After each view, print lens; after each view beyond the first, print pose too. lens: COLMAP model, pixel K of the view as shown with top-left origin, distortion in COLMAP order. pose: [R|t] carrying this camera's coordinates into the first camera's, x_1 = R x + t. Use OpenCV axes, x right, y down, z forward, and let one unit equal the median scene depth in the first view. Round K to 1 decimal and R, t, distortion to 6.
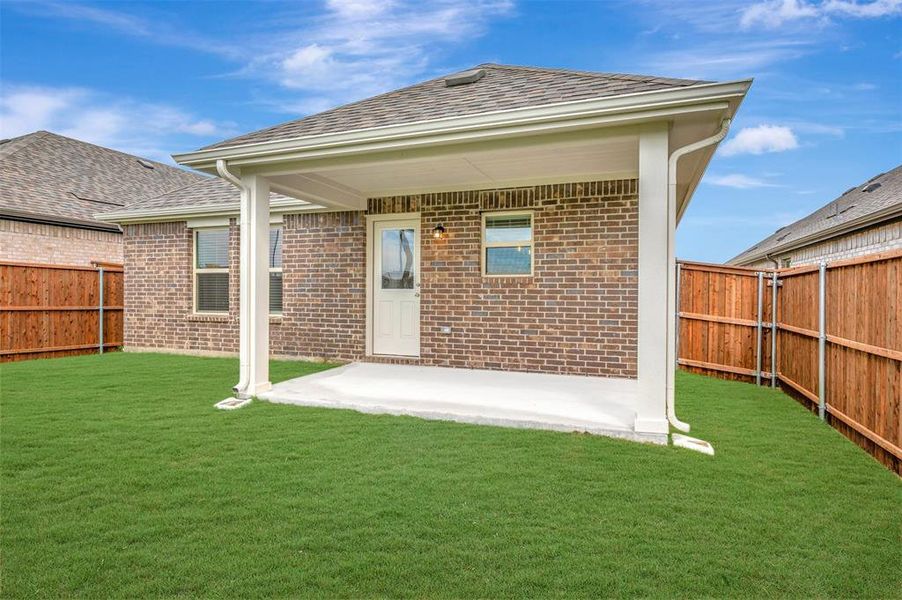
lens RADIAL K [[491.4, 0, 435.3], [0, 491.4, 298.0], [0, 0, 1]] dist [-0.000644, 0.000340]
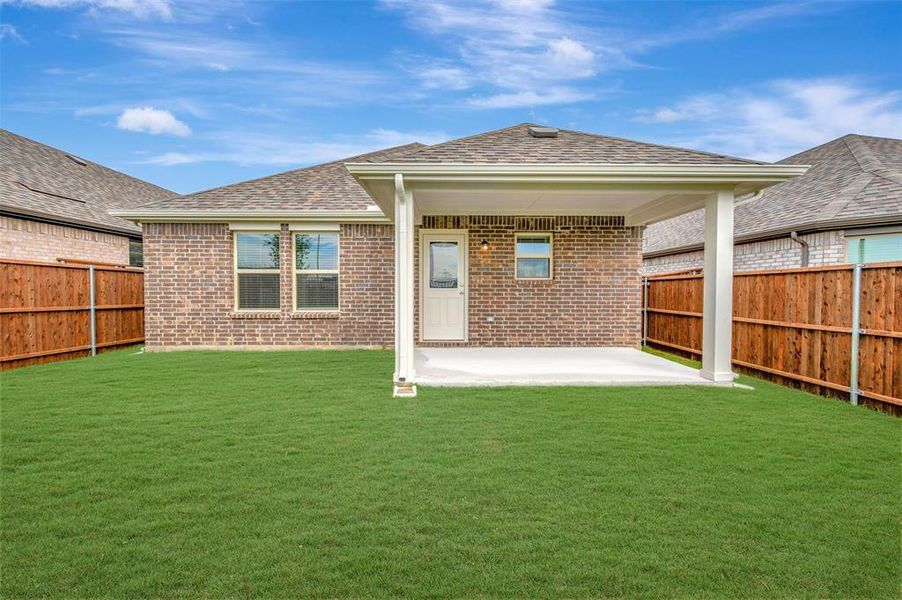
lens RADIAL K [[357.1, 0, 457.6], [0, 357.1, 299.3], [0, 0, 1]] dist [0.001813, -0.001039]
pose [[0.929220, -0.012842, 0.369305, -0.383334], [0.005983, 0.999788, 0.019710, -0.007742], [-0.369479, -0.016106, 0.929099, 0.122281]]
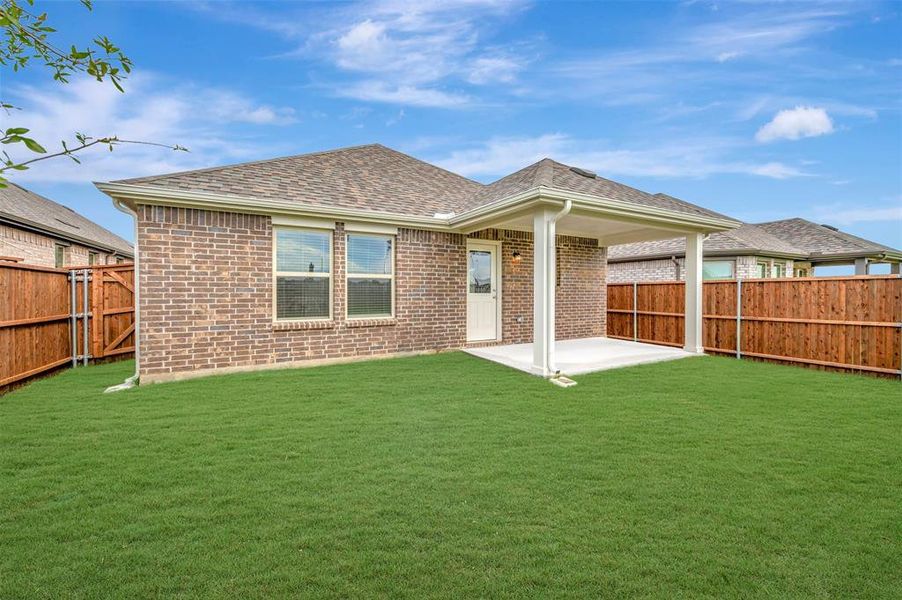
lens RADIAL K [[357.1, 0, 453.1], [0, 357.1, 294.9], [0, 0, 1]] dist [0.001813, -0.001039]
pose [[0.649620, -0.012011, 0.760164, -0.891591], [0.009251, 0.999926, 0.007893, -0.022056], [-0.760203, 0.001905, 0.649683, 0.392493]]
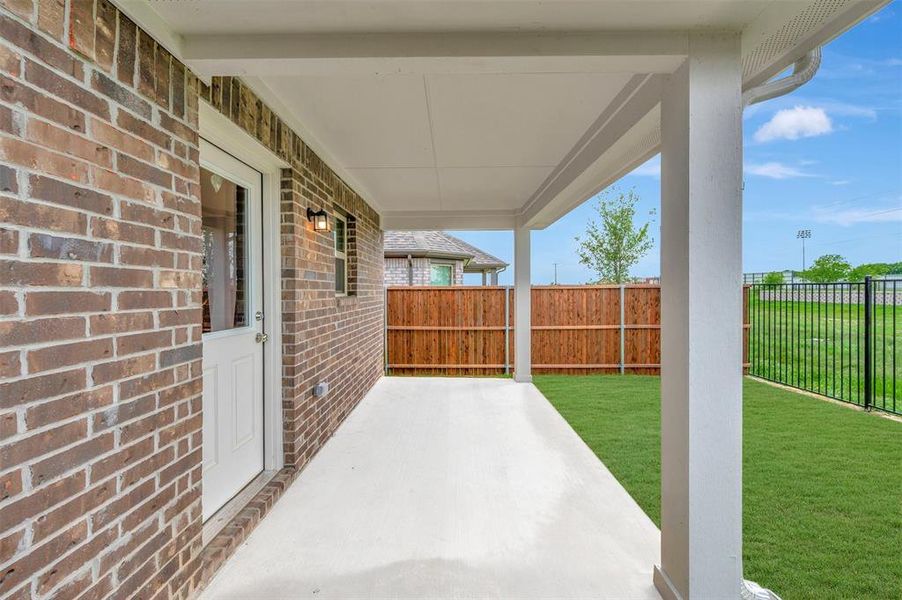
lens RADIAL K [[358.8, 0, 441.3], [0, 358.8, 291.9], [0, 0, 1]] dist [-0.014685, 0.001025]
pose [[-0.318293, -0.010192, 0.947938, -0.390746], [0.008002, 0.999878, 0.013437, -0.050493], [-0.947959, 0.011862, -0.318172, 0.914871]]
